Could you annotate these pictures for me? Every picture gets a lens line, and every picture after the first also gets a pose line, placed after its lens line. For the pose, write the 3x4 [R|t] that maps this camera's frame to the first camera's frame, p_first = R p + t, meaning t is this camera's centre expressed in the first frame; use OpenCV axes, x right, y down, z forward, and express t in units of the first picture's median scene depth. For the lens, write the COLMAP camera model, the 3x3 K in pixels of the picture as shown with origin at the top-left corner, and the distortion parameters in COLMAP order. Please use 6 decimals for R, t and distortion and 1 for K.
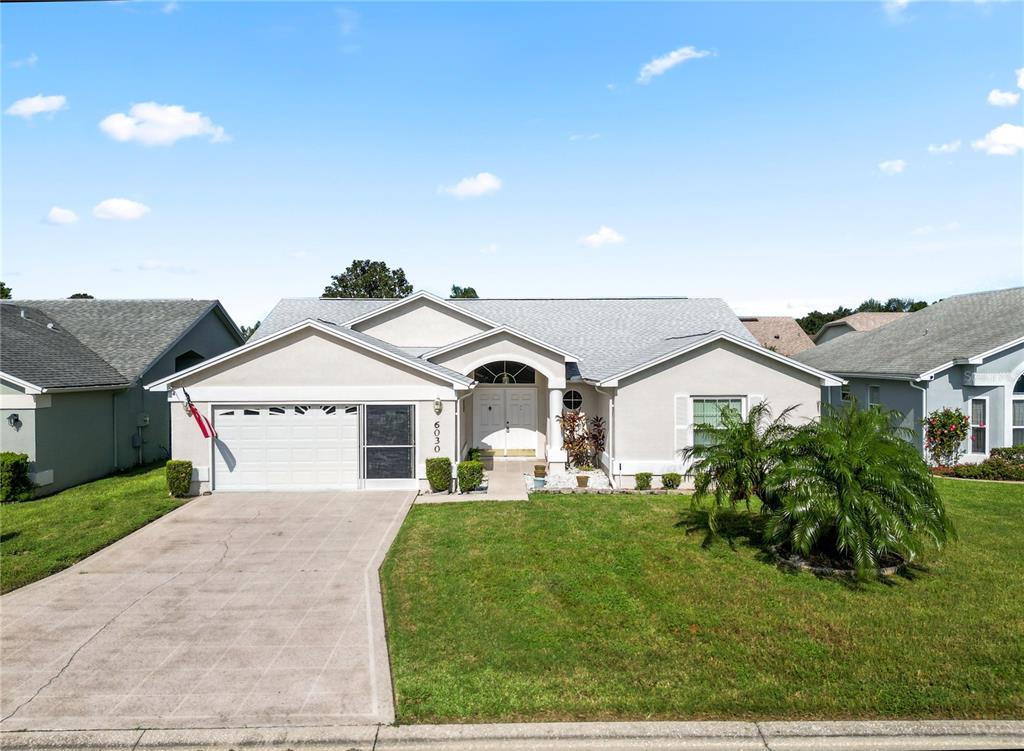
lens RADIAL K [[772.8, 0, 512.0], [0, 772.8, 375.5], [0, 0, 1]] dist [0.065807, -0.063843]
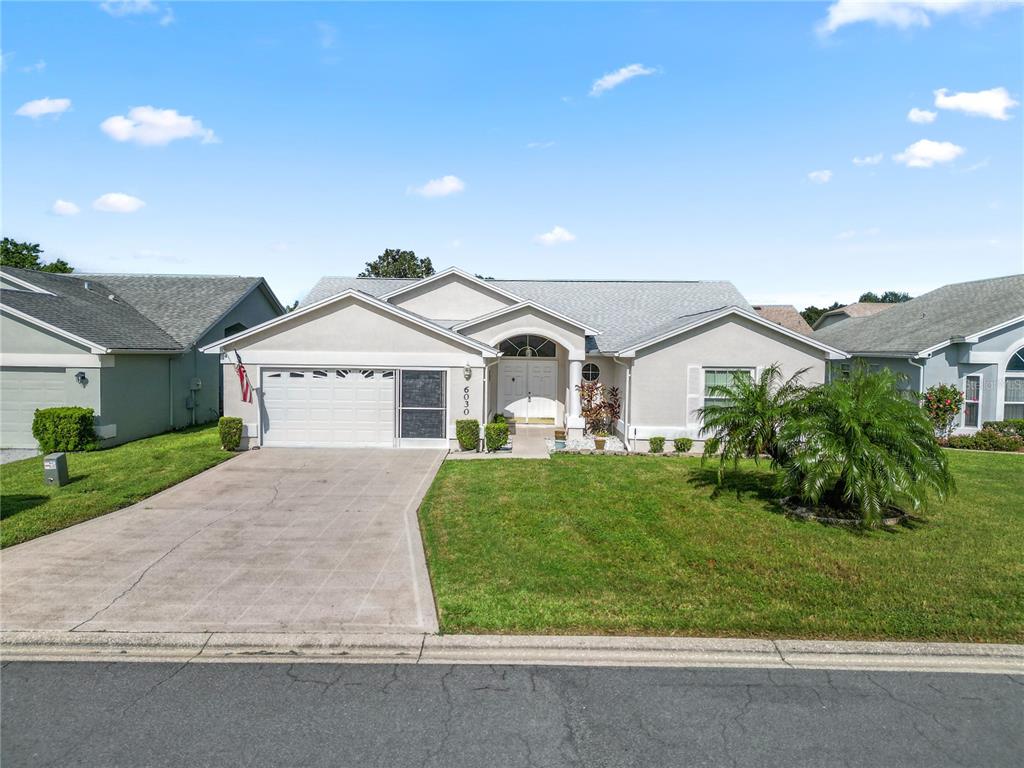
lens RADIAL K [[713.2, 0, 512.0], [0, 713.2, 384.0], [0, 0, 1]] dist [0.070123, -0.069686]
pose [[0.999663, 0.016817, -0.019772, -0.013836], [-0.016250, 0.999462, 0.028480, 0.027014], [0.020241, -0.028149, 0.999399, 0.002942]]
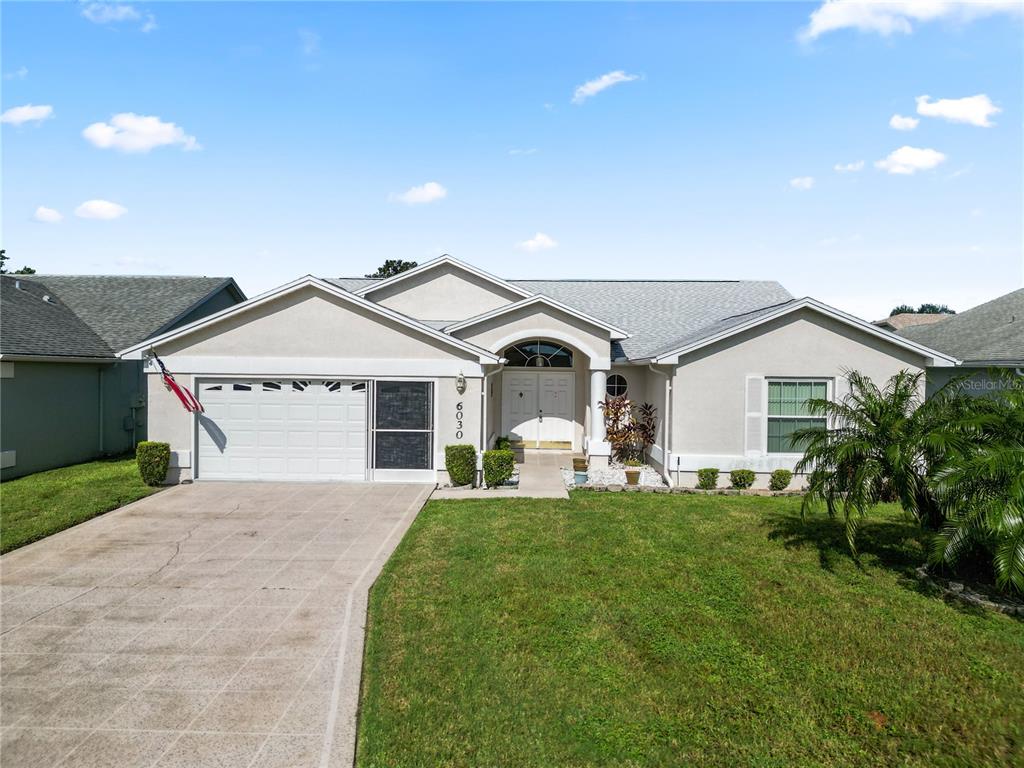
lens RADIAL K [[716.3, 0, 512.0], [0, 716.3, 384.0], [0, 0, 1]] dist [0.054622, -0.047736]
pose [[0.999263, 0.016143, -0.034814, -0.013893], [-0.016140, 0.999870, 0.000374, 0.039264], [0.034816, 0.000188, 0.999394, 0.229742]]
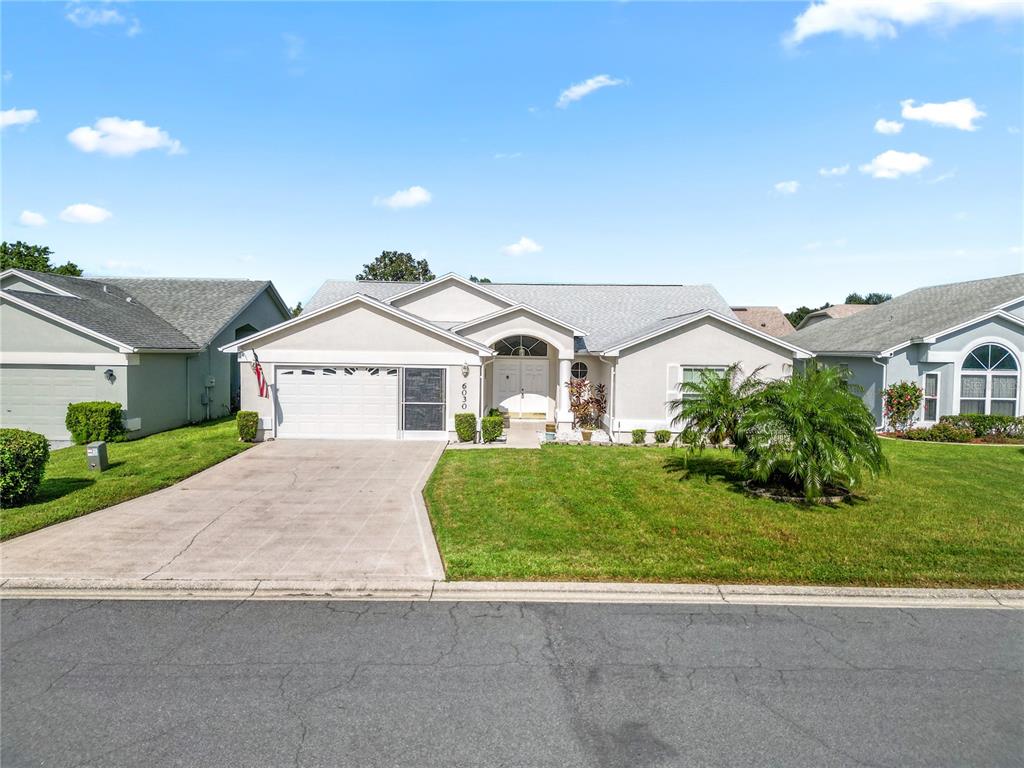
lens RADIAL K [[713.2, 0, 512.0], [0, 713.2, 384.0], [0, 0, 1]] dist [0.070123, -0.069686]
pose [[0.999776, 0.017148, -0.012401, -0.011067], [-0.016785, 0.999443, 0.028853, 0.028867], [0.012889, -0.028639, 0.999507, -0.087528]]
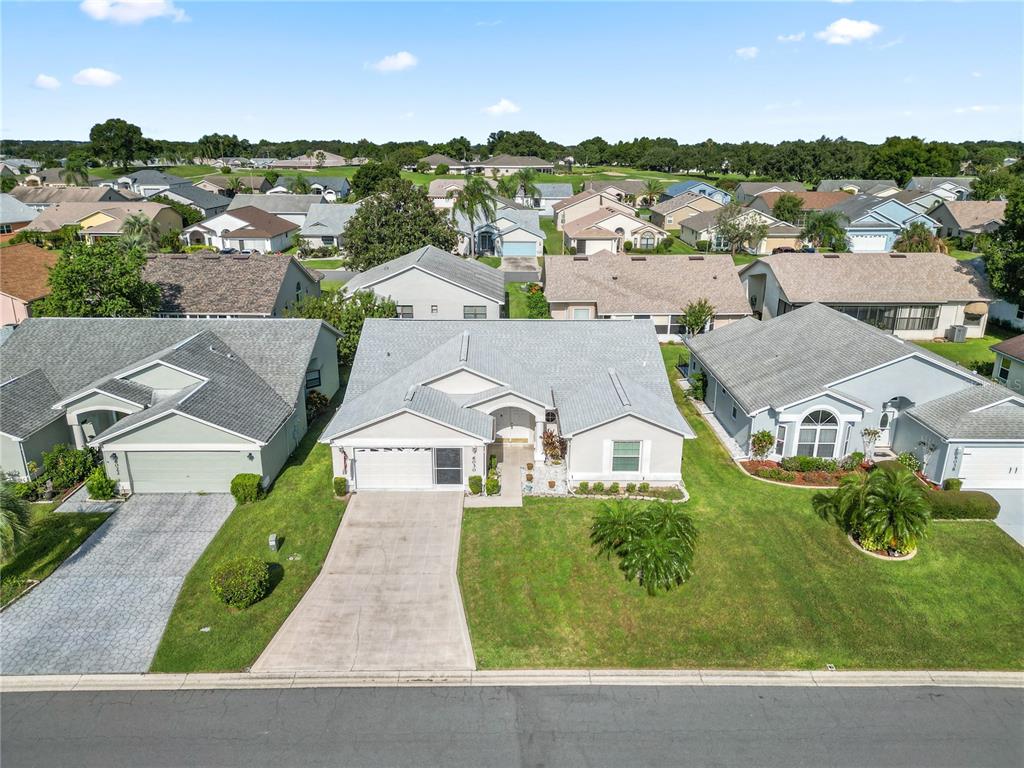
lens RADIAL K [[713.2, 0, 512.0], [0, 713.2, 384.0], [0, 0, 1]] dist [0.070123, -0.069686]
pose [[0.999960, 0.008468, -0.002859, -0.002224], [-0.007240, 0.955049, 0.296360, -0.623076], [0.005240, -0.296327, 0.955072, -0.591618]]
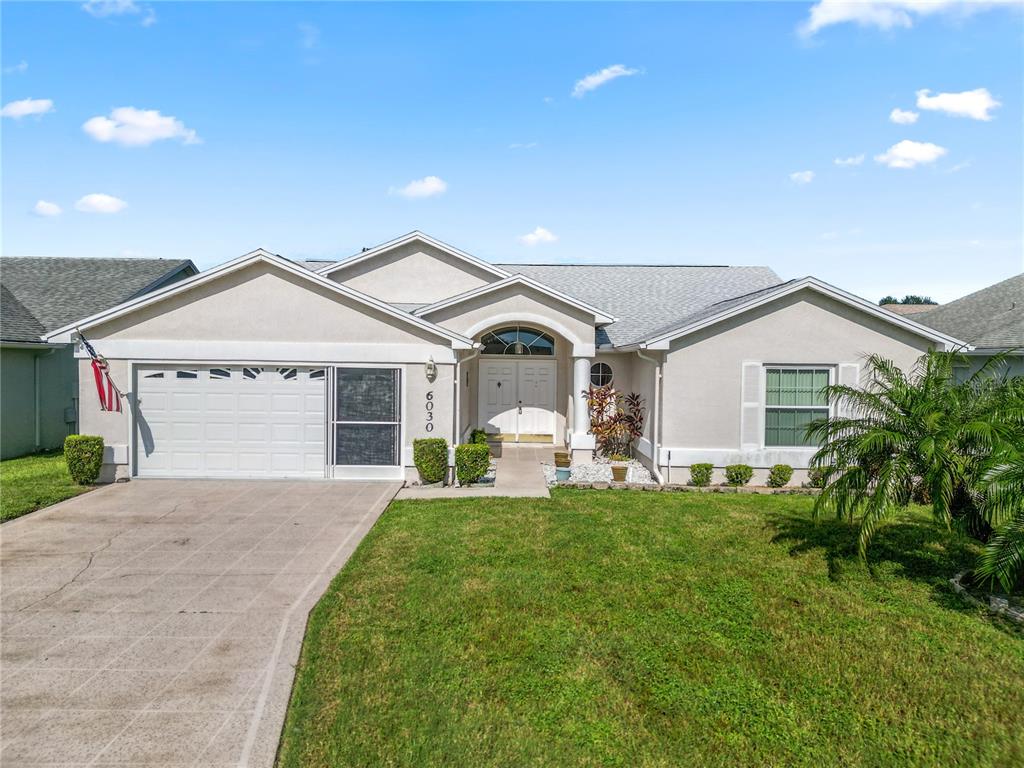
lens RADIAL K [[716.3, 0, 512.0], [0, 716.3, 384.0], [0, 0, 1]] dist [0.054622, -0.047736]
pose [[0.999818, 0.016913, -0.008847, -0.010307], [-0.016829, 0.999813, 0.009556, 0.045107], [0.009007, -0.009405, 0.999915, 0.302146]]
